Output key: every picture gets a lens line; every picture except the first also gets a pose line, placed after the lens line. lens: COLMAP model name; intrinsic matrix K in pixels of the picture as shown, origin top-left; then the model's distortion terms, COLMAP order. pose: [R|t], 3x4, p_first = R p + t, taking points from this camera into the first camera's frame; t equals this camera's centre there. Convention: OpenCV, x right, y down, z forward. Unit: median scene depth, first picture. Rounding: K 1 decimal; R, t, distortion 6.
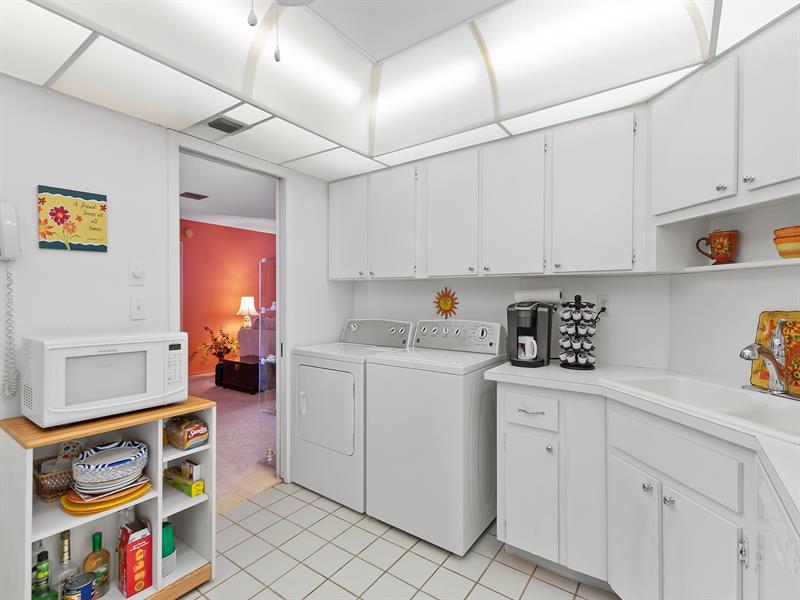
lens RADIAL K [[379.7, 0, 402.9], [0, 379.7, 299.4], [0, 0, 1]] dist [0.016360, -0.005800]
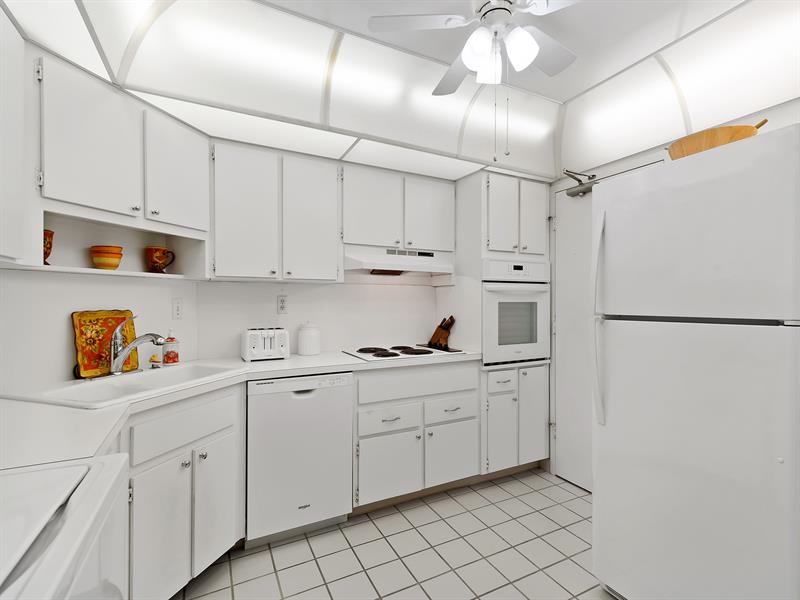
lens RADIAL K [[379.7, 0, 402.9], [0, 379.7, 299.4], [0, 0, 1]] dist [0.016360, -0.005800]
pose [[-0.886398, 0.008194, 0.462851, -0.320264], [0.010445, 0.999943, 0.002302, 0.001280], [-0.462805, 0.006875, -0.886433, 1.177166]]
